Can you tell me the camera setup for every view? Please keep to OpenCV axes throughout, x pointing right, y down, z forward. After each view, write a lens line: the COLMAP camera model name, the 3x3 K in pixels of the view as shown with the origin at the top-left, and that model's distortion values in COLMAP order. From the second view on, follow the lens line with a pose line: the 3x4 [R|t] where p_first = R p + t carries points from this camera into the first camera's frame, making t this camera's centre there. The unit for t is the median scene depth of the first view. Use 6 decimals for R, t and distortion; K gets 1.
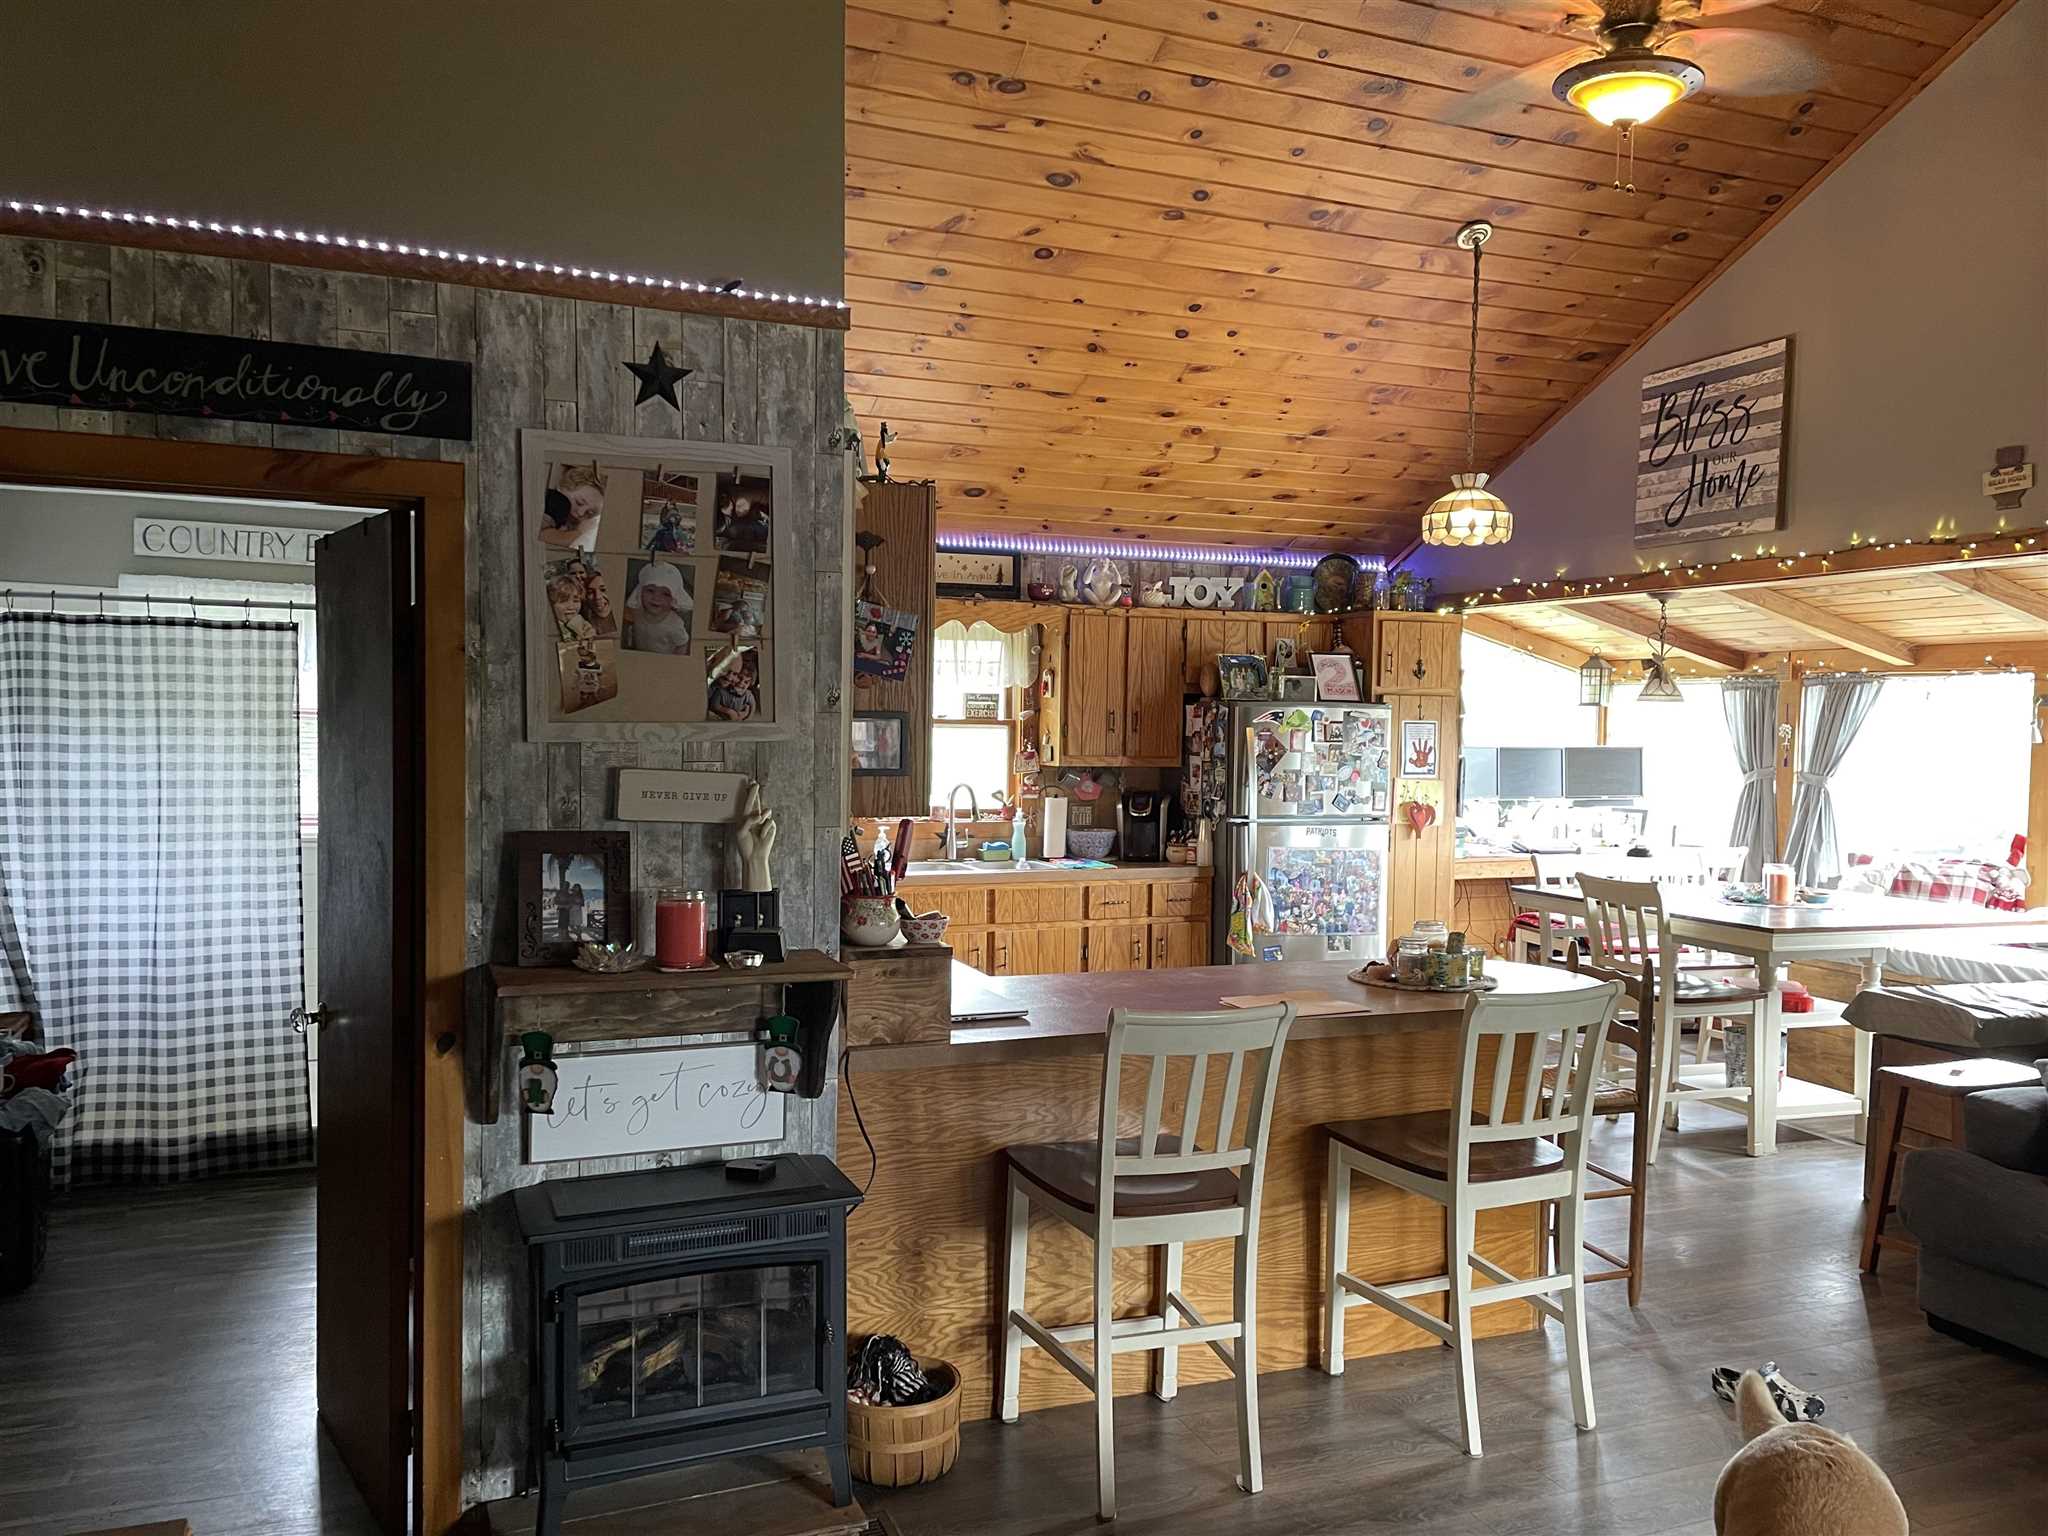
lens RADIAL K [[1540.3, 0, 1029.6], [0, 1540.3, 789.0], [0, 0, 1]] dist [0.080239, -0.099486]
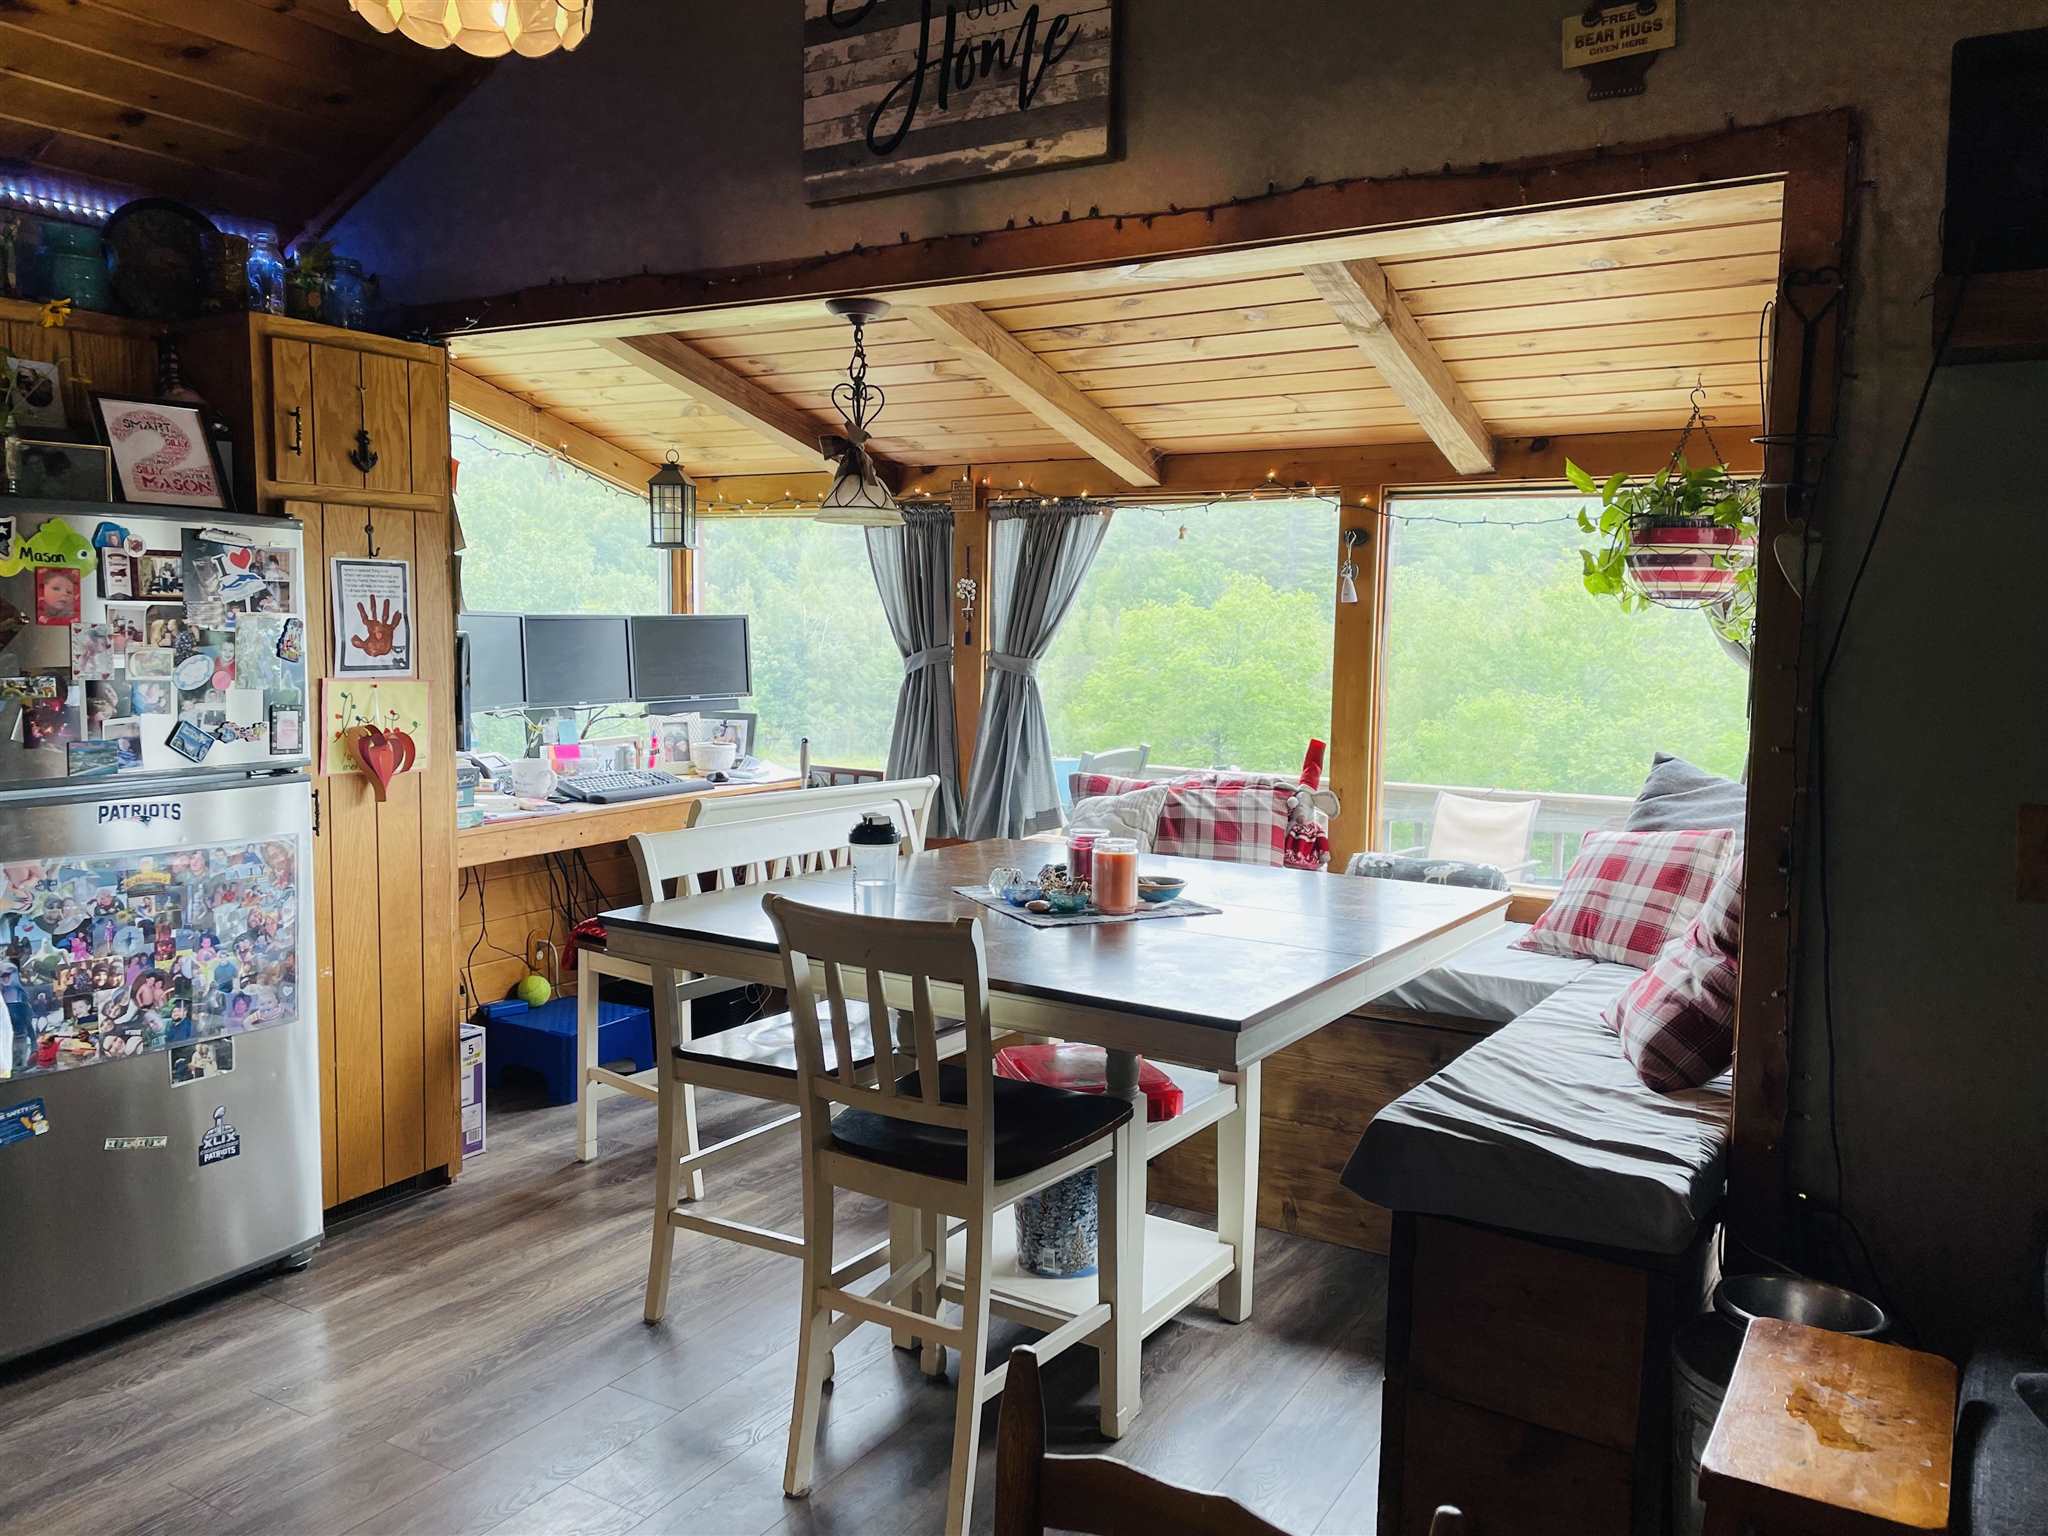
lens RADIAL K [[1540.3, 0, 1019.2], [0, 1540.3, 765.4], [0, 0, 1]] dist [0.080239, -0.099486]
pose [[0.806311, -0.061426, 0.588294, 0.130992], [0.024970, 0.997241, 0.069902, -0.009141], [-0.590965, -0.041673, 0.805620, 0.508384]]
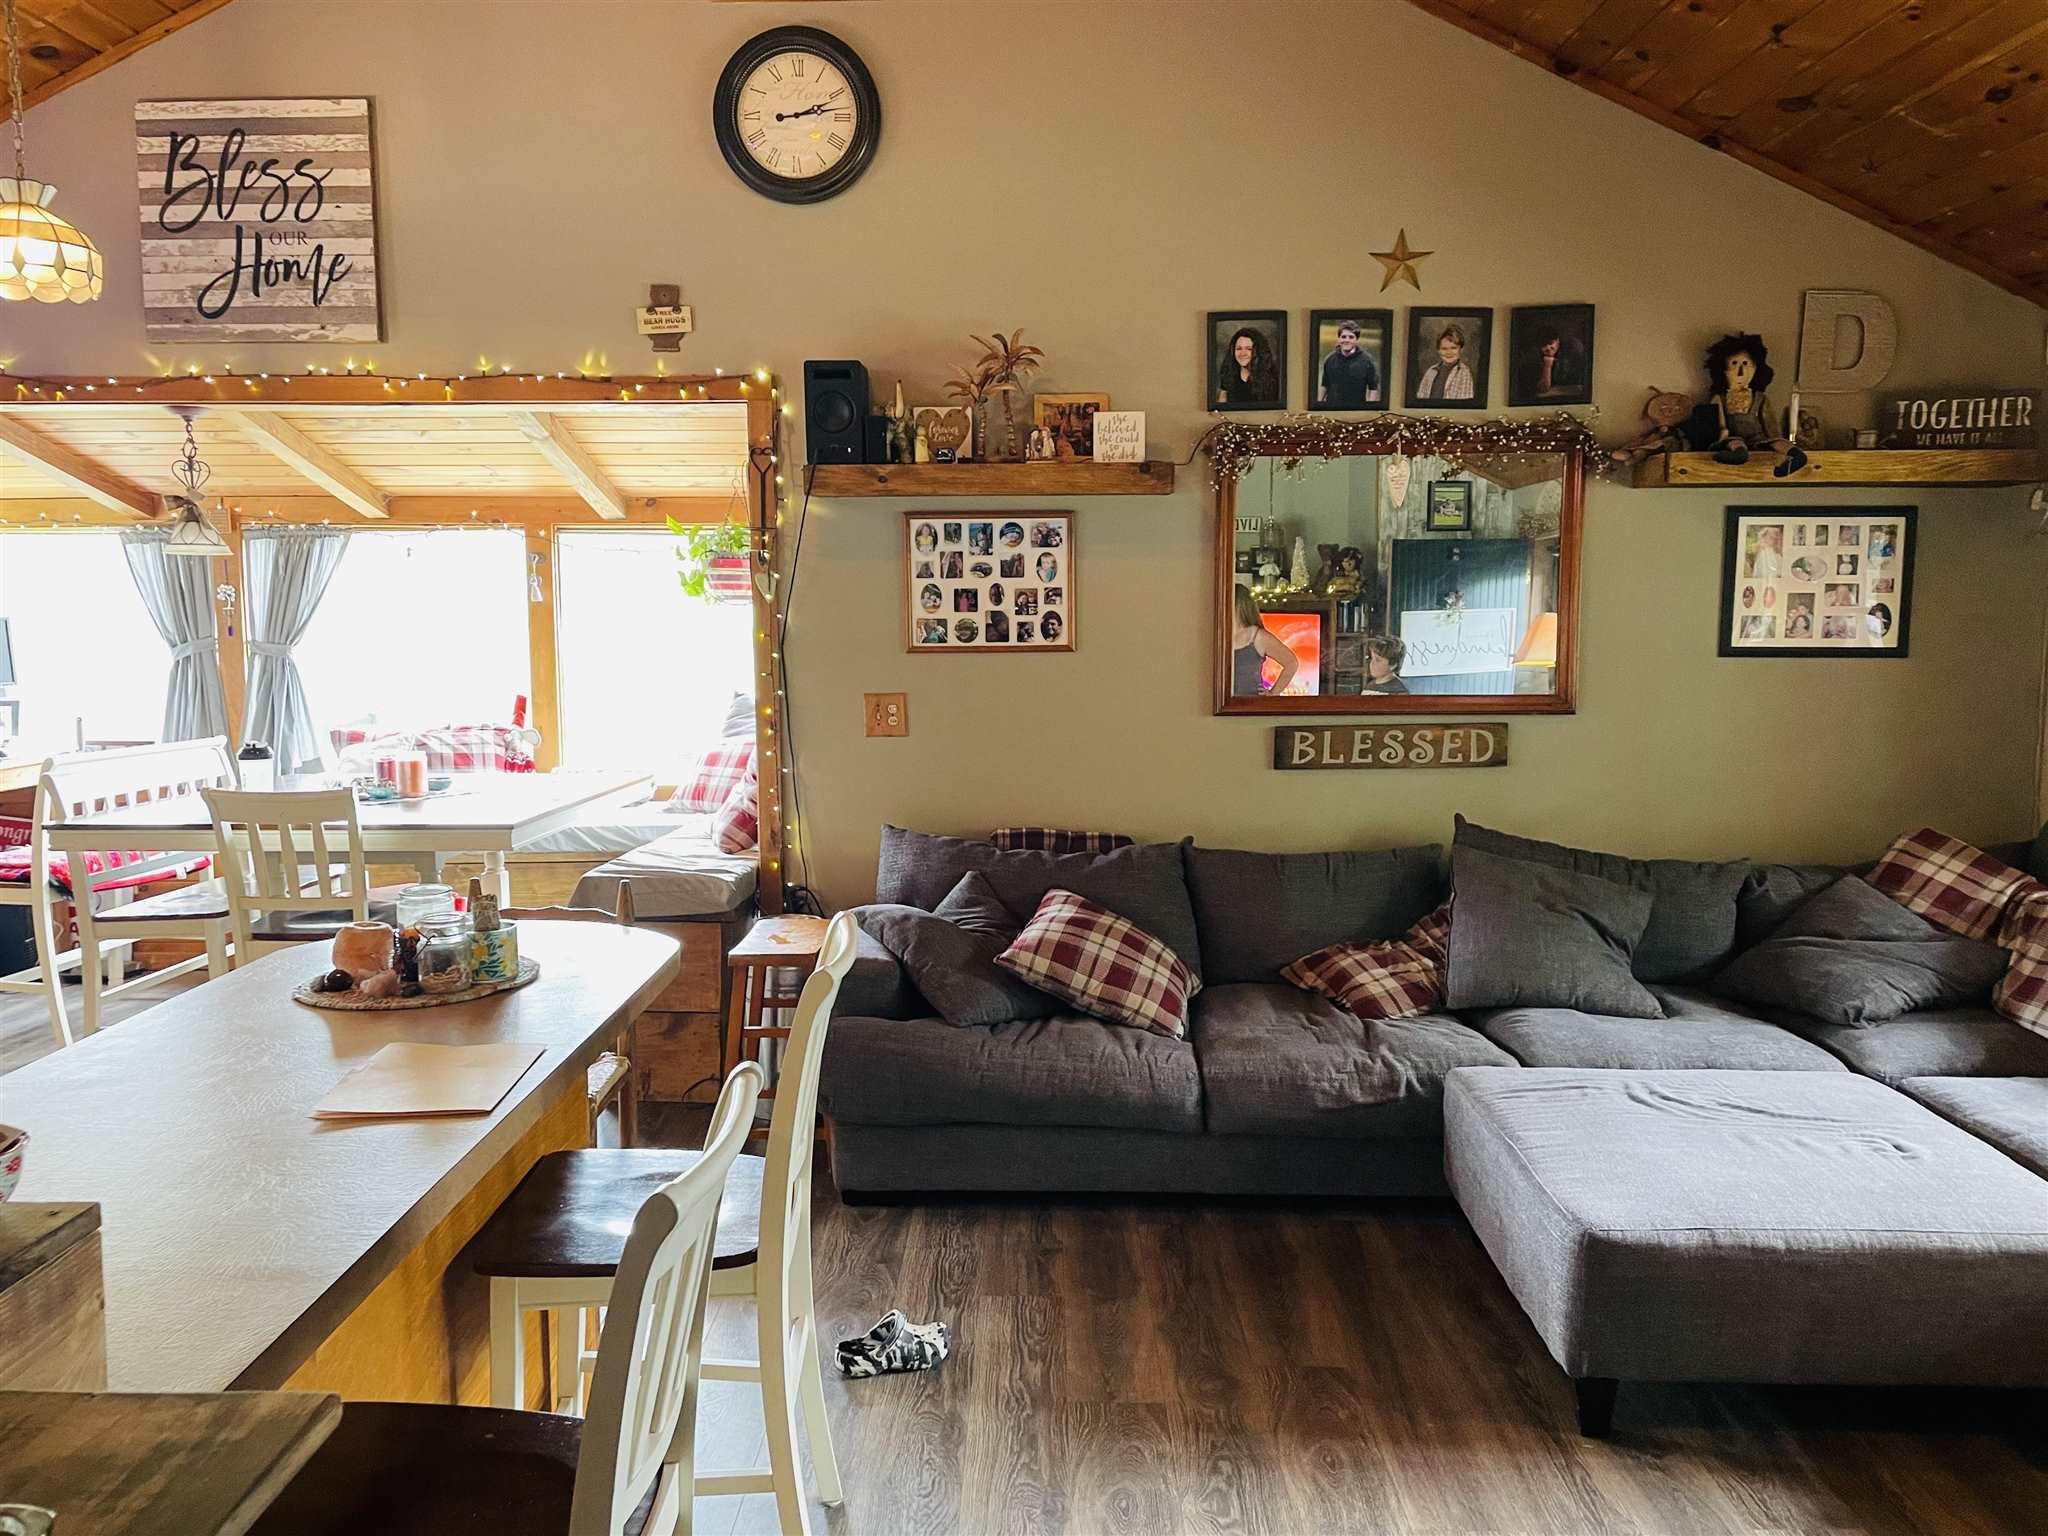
lens RADIAL K [[1540.3, 0, 1017.5], [0, 1540.3, 769.7], [0, 0, 1]] dist [0.080239, -0.099486]
pose [[0.396704, -0.115763, 0.910618, -0.129209], [0.051105, 0.993263, 0.104006, -0.009425], [-0.916523, 0.005278, 0.399948, 0.303798]]
